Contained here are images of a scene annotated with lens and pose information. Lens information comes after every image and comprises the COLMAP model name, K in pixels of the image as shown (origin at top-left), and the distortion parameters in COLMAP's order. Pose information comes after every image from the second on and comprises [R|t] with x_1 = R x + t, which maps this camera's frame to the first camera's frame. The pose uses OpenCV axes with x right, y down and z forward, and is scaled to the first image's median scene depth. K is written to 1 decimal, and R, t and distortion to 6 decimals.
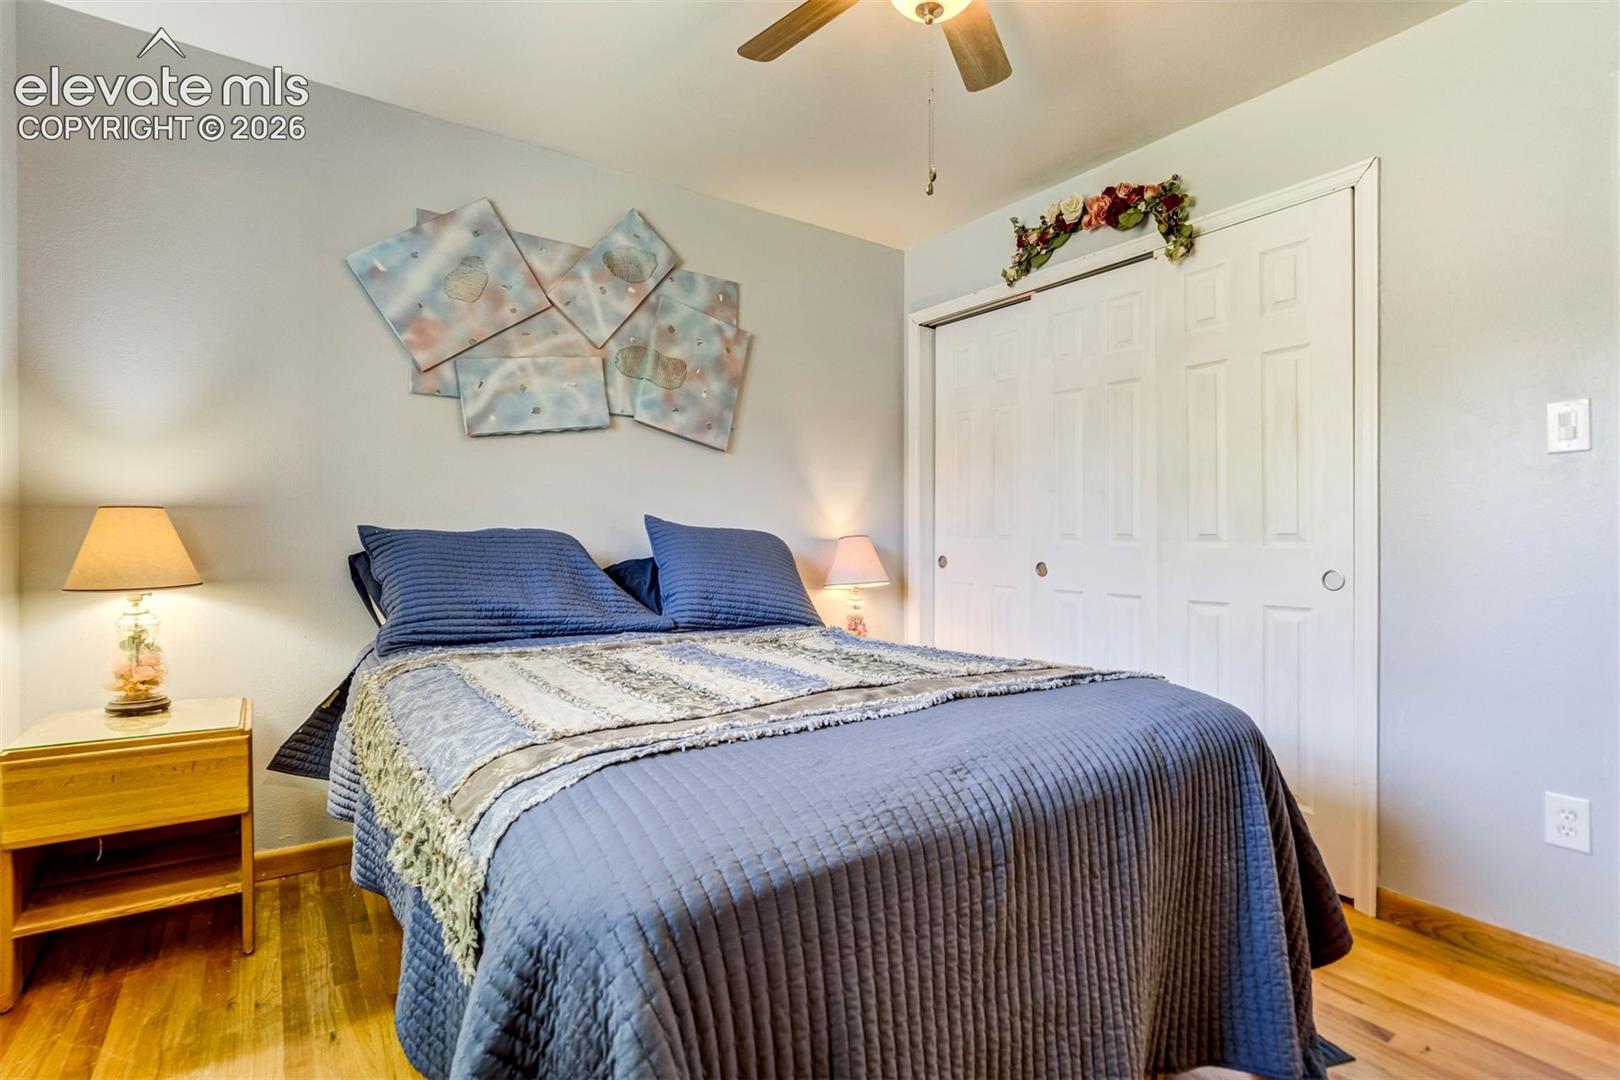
lens RADIAL K [[746.2, 0, 803.4], [0, 746.2, 548.2], [0, 0, 1]] dist [-0.046138, 0.012670]
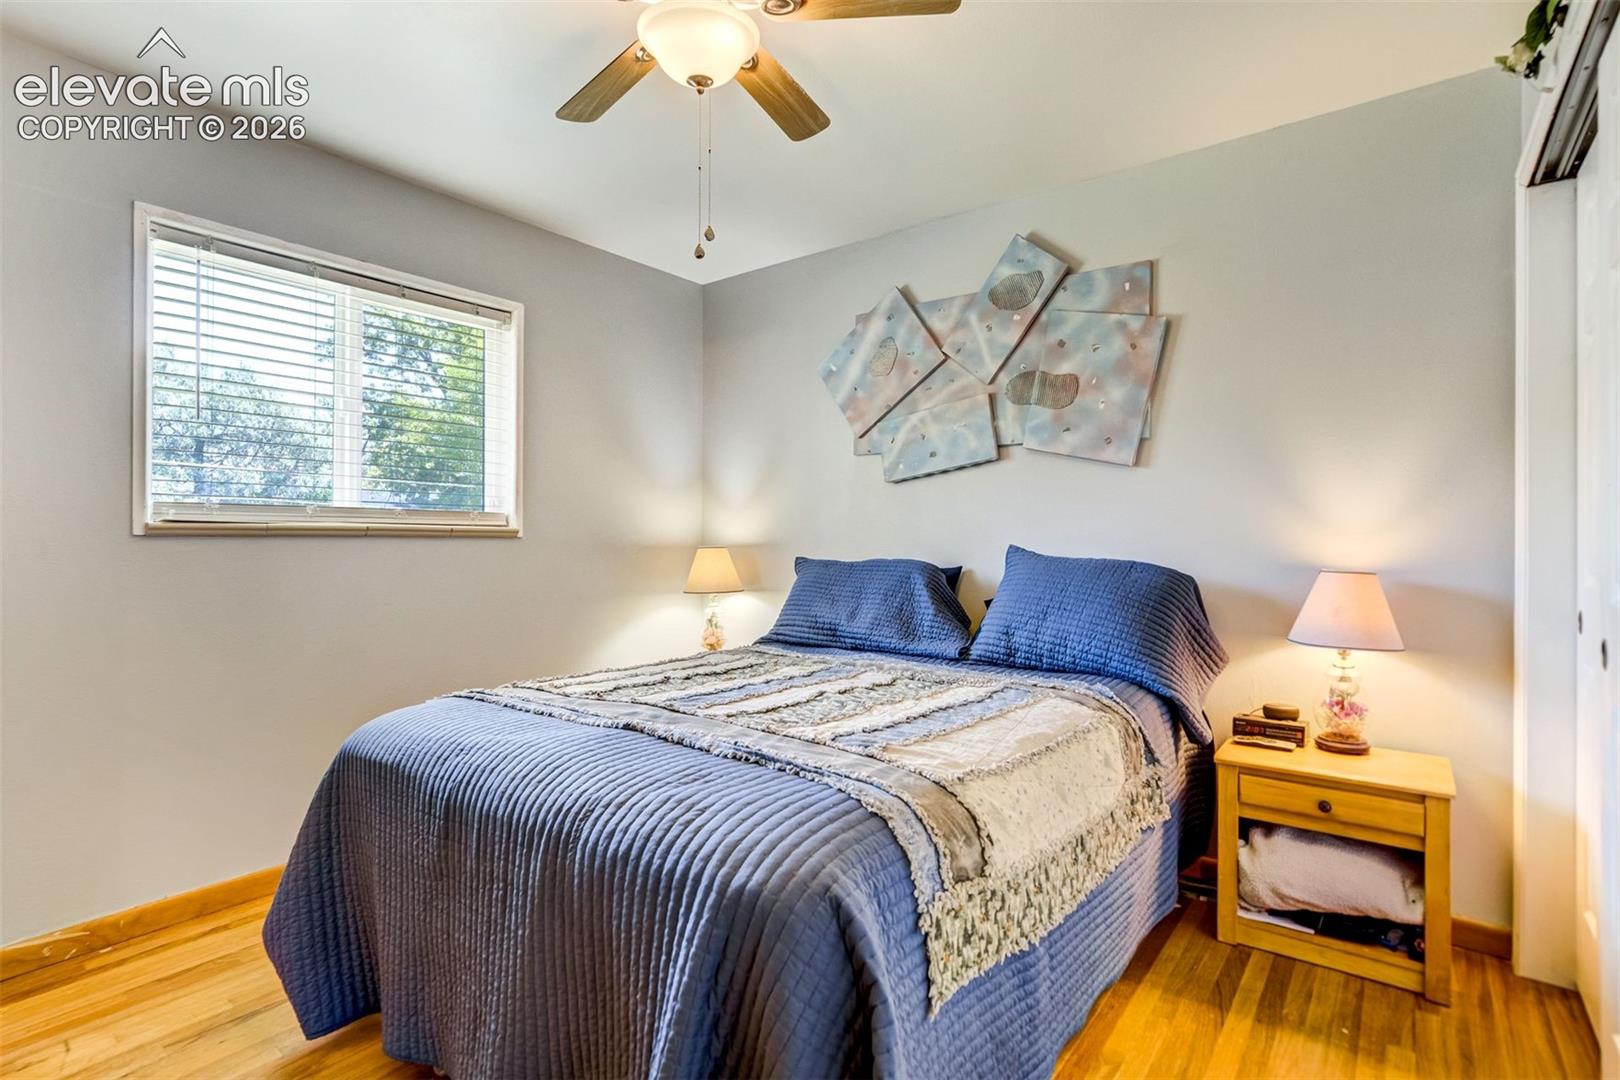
lens RADIAL K [[756.7, 0, 809.7], [0, 756.7, 550.1], [0, 0, 1]] dist [-0.001244, -0.000027]
pose [[0.349881, 0.000849, -0.936794, 0.636510], [-0.012207, 0.999919, -0.003653, -0.030363], [0.936715, 0.012714, 0.349863, 0.397923]]
